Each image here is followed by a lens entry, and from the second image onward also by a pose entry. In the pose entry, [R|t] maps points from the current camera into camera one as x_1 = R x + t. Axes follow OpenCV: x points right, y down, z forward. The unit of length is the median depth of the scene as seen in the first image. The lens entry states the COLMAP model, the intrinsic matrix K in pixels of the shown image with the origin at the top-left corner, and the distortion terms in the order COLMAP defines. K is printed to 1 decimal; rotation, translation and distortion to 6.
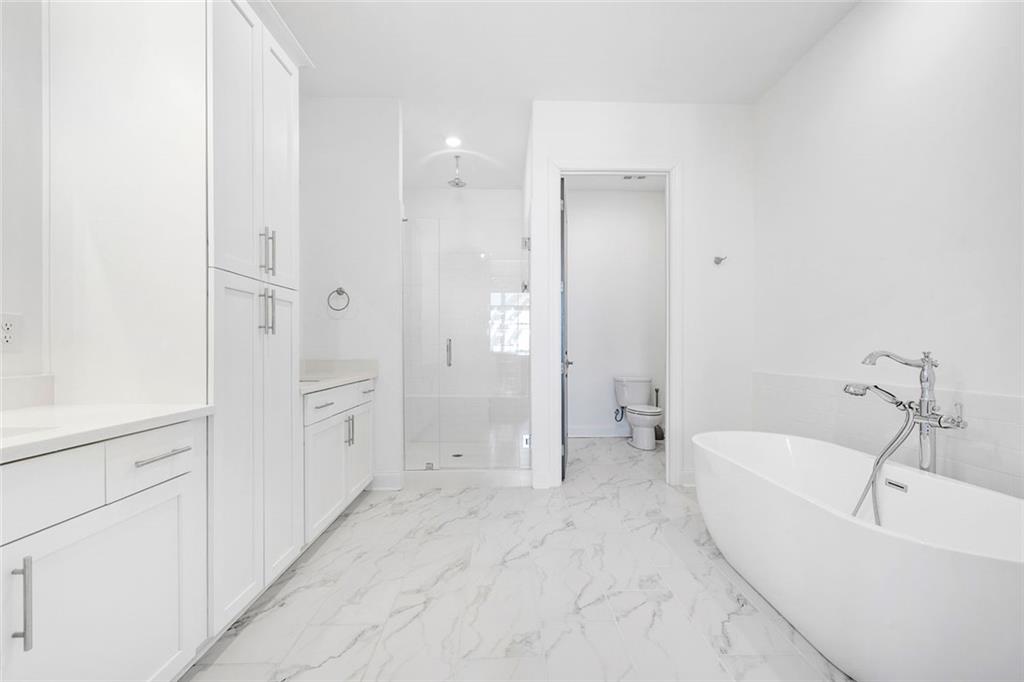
lens RADIAL K [[424.8, 0, 517.4], [0, 424.8, 343.5], [0, 0, 1]] dist [-0.000730, 0.000493]
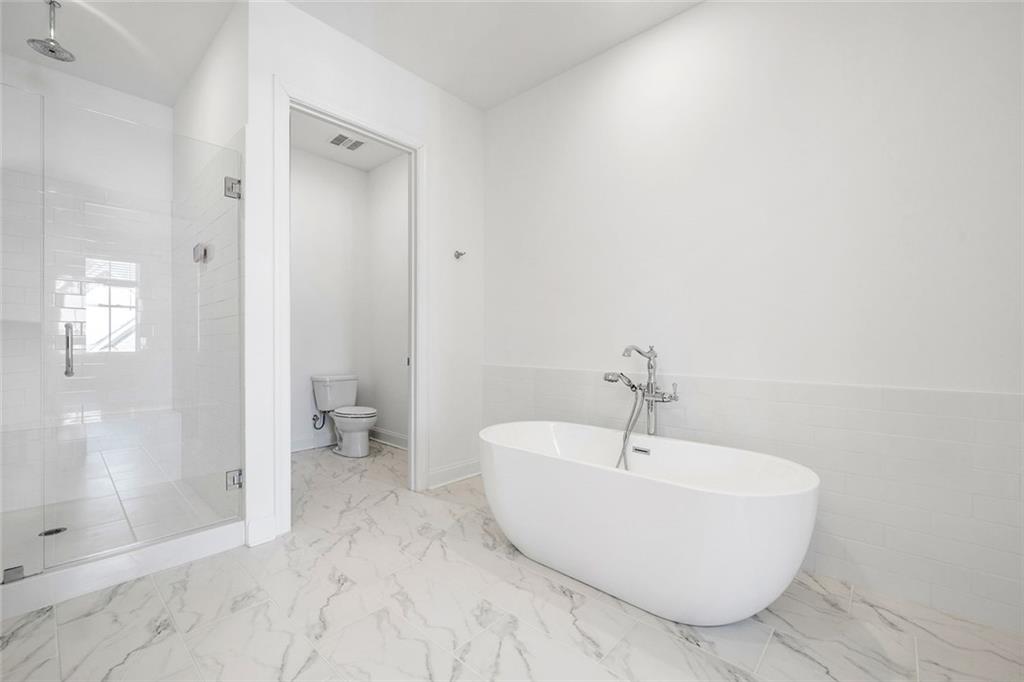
lens RADIAL K [[424.8, 0, 511.7], [0, 424.8, 341.4], [0, 0, 1]] dist [-0.000730, 0.000493]
pose [[0.692970, 0.002120, 0.720964, -0.201139], [-0.009424, 0.999937, 0.006118, 0.000700], [-0.720905, -0.011034, 0.692946, 0.269319]]
